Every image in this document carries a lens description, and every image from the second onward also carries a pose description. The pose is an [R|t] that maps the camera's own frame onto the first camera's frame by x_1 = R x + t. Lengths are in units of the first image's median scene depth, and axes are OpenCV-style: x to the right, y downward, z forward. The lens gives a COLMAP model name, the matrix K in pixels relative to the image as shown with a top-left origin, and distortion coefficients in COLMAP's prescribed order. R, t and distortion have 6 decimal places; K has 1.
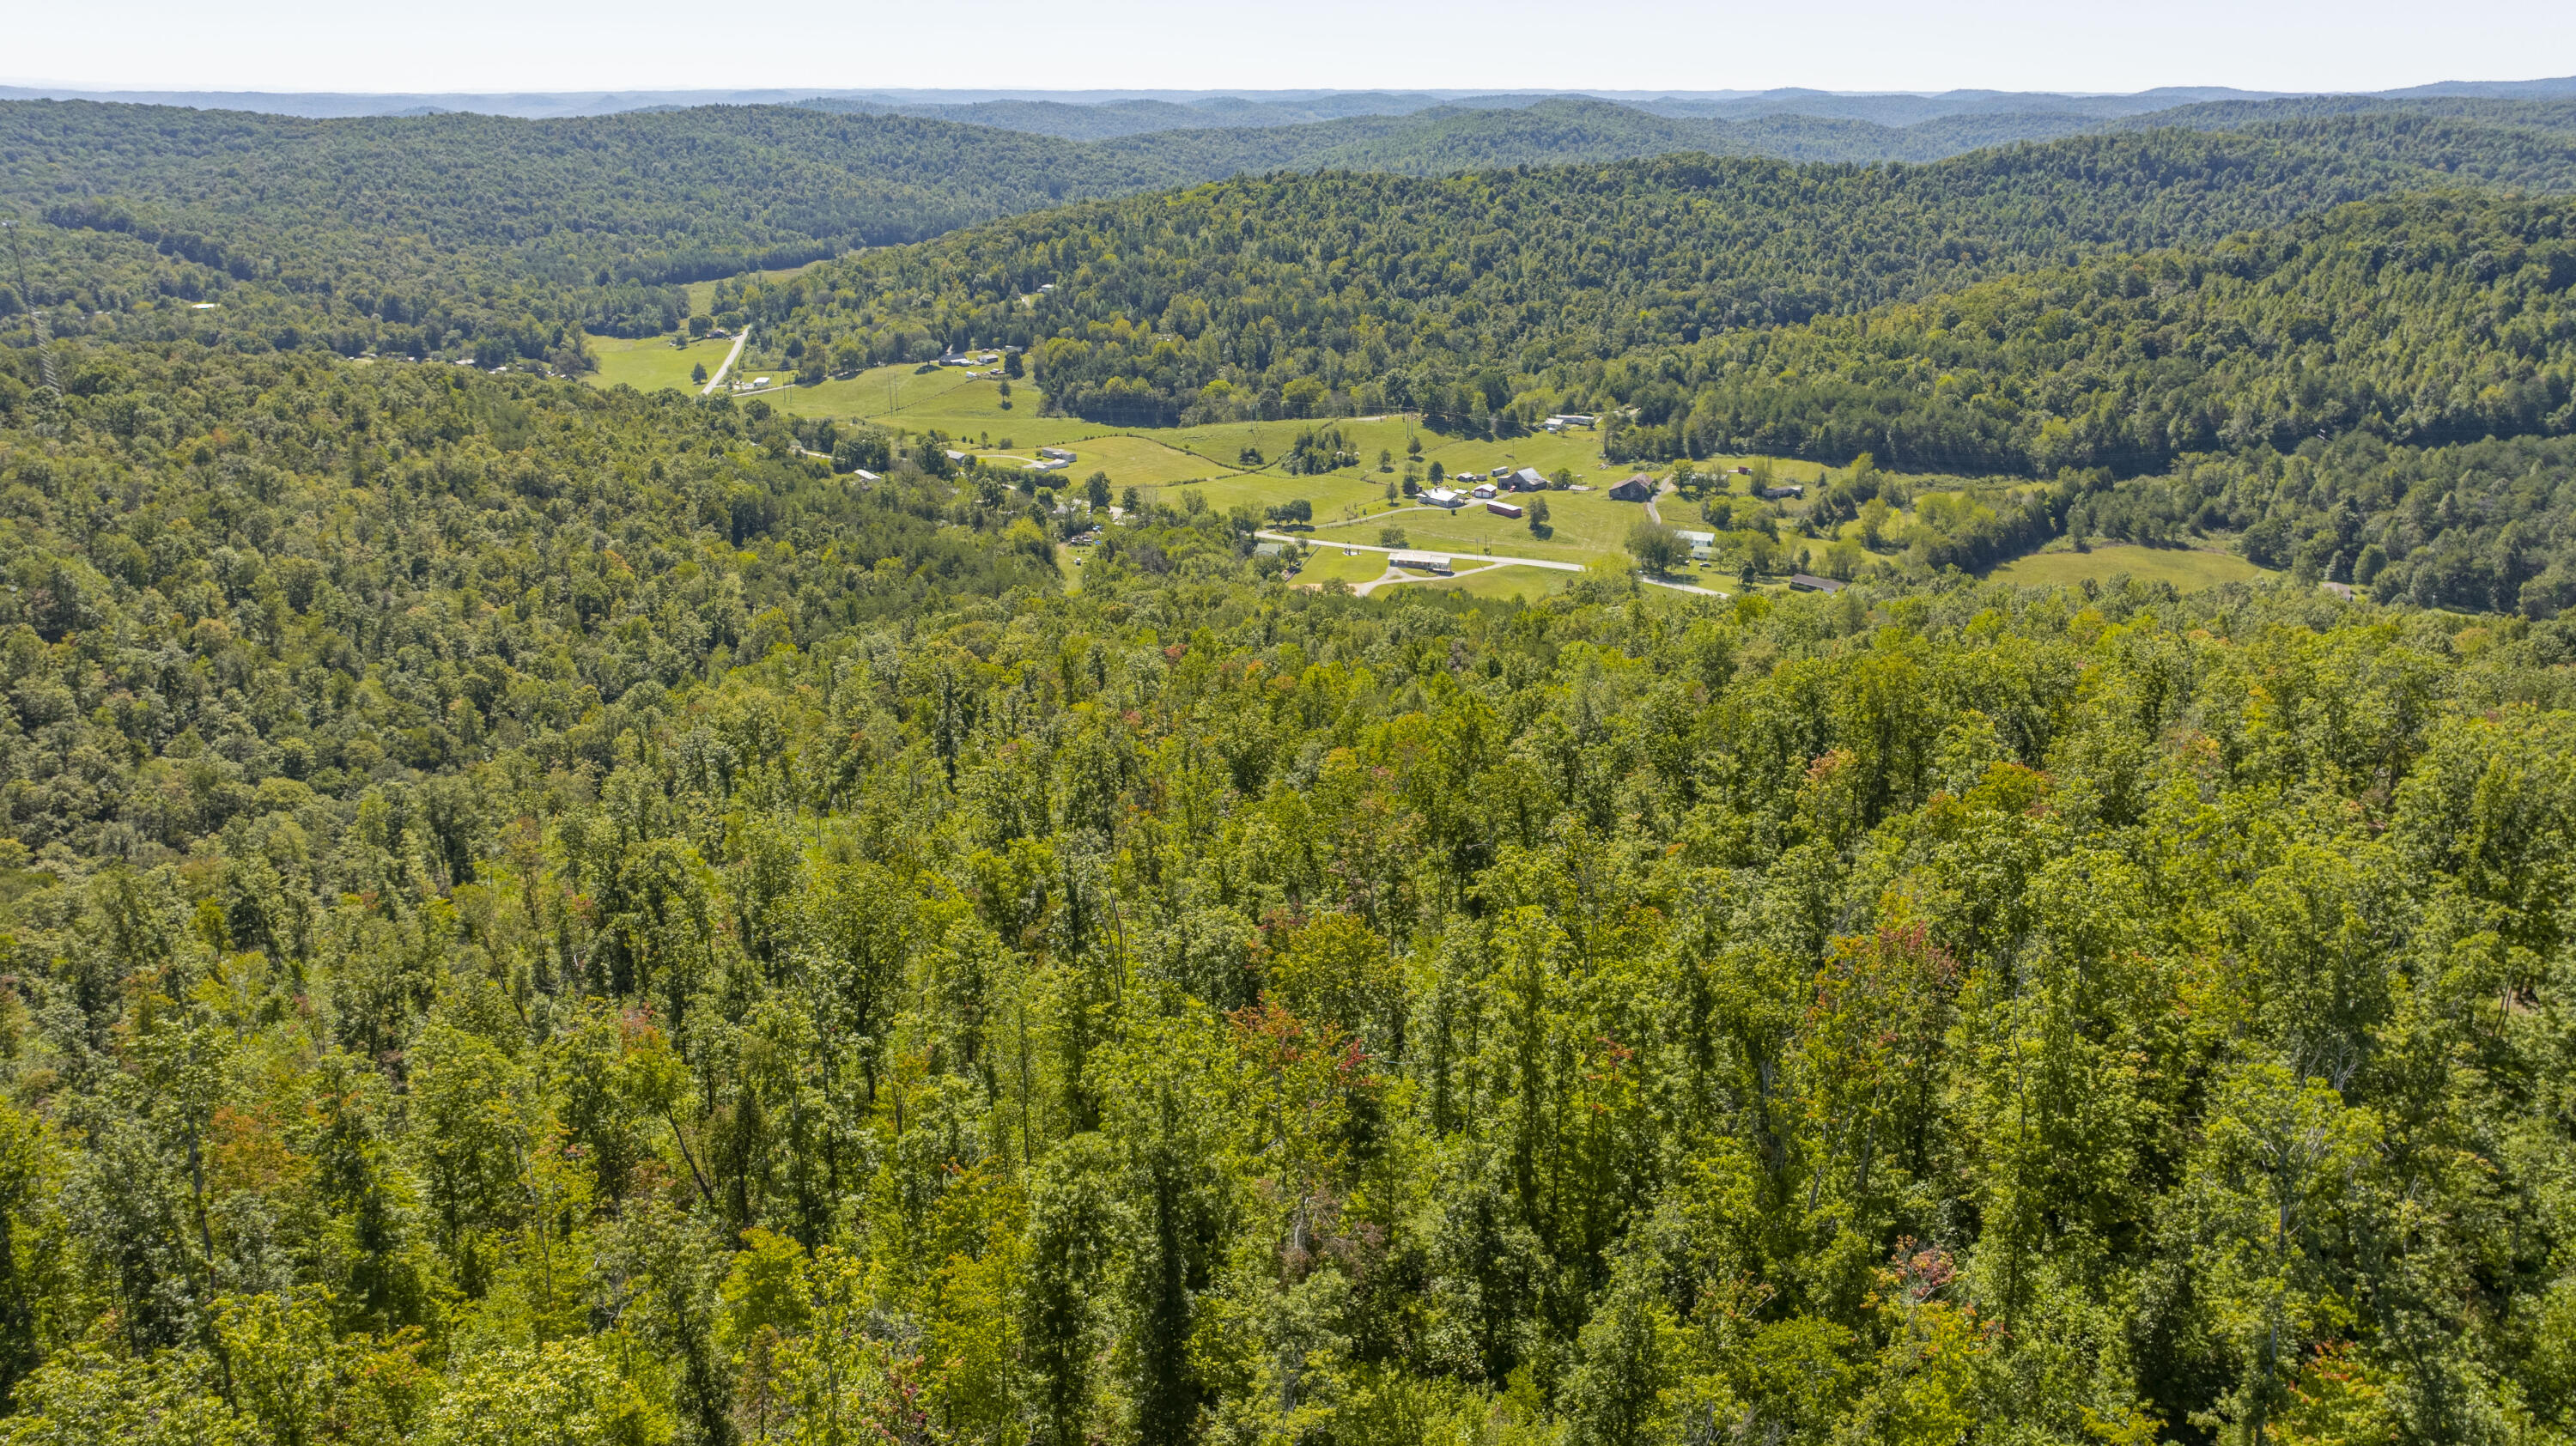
lens RADIAL K [[1807.5, 0, 1294.2], [0, 1807.5, 711.9], [0, 0, 1]] dist [-0.033540, 0.031614]
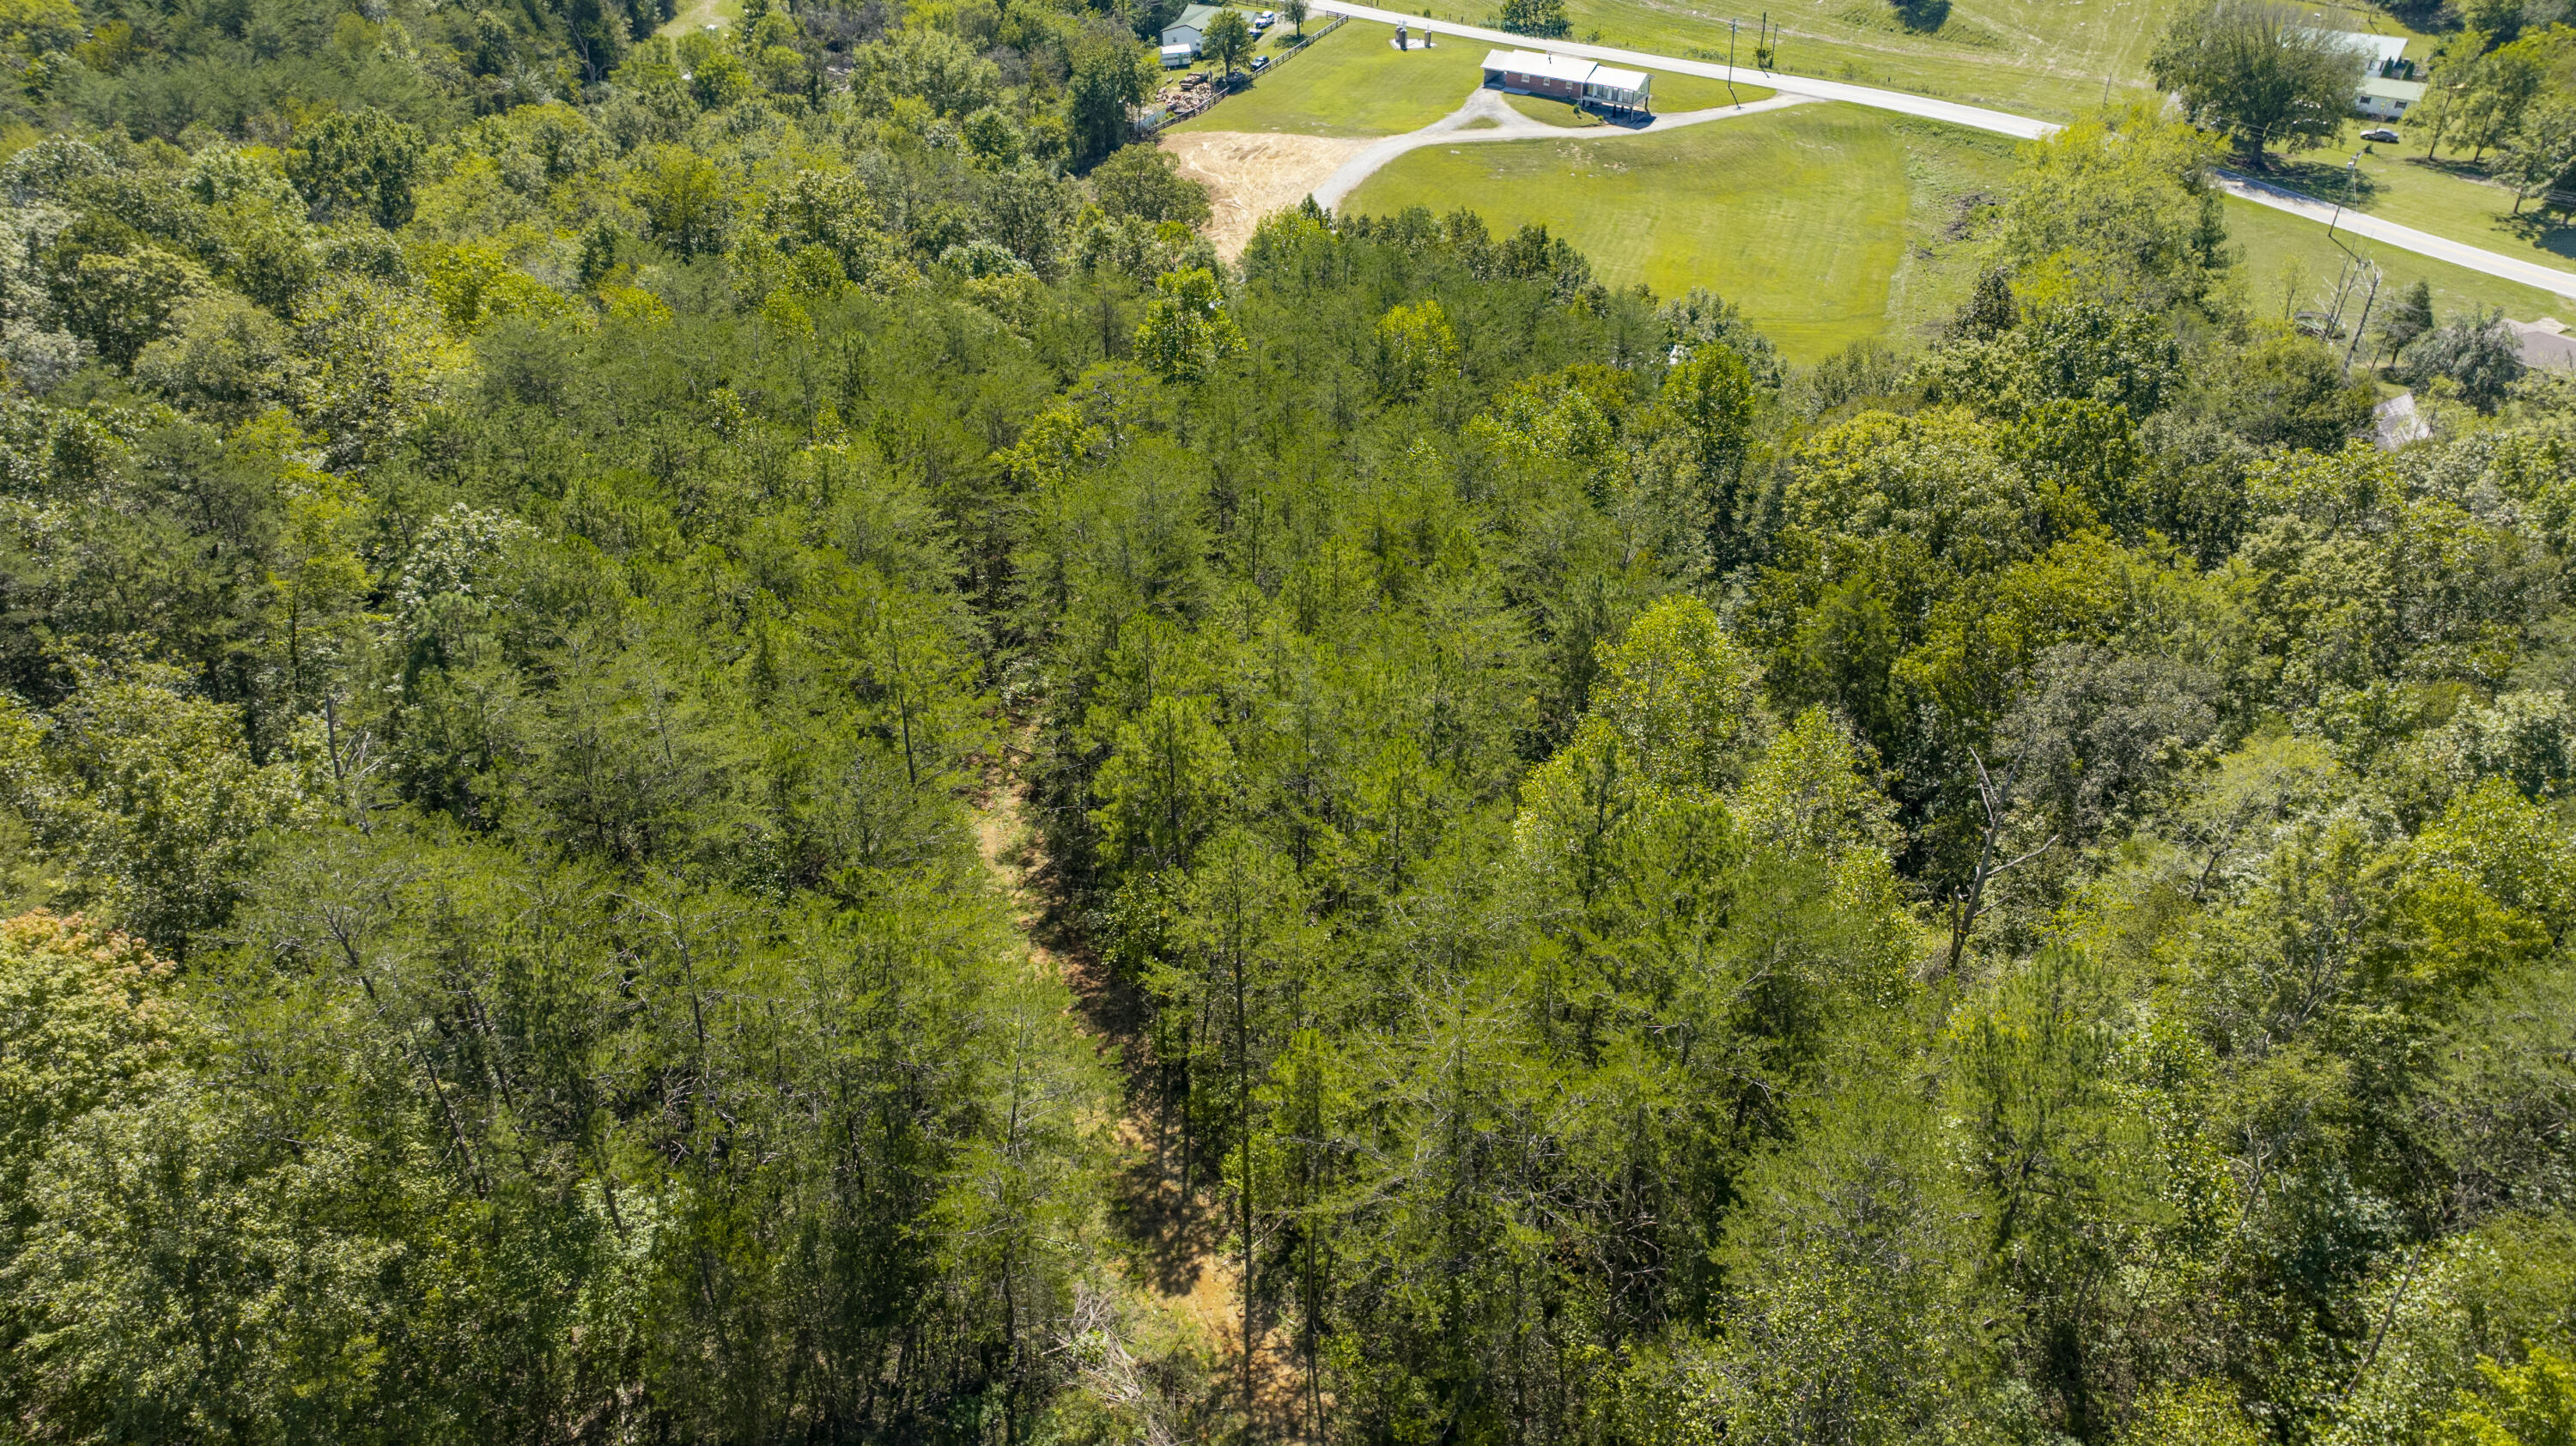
lens RADIAL K [[1807.5, 0, 1269.6], [0, 1807.5, 704.9], [0, 0, 1]] dist [-0.033540, 0.031614]
pose [[0.979896, 0.111953, -0.165136, 0.076661], [-0.061167, 0.956438, 0.285457, -0.056016], [0.189901, -0.269617, 0.944057, 0.541686]]
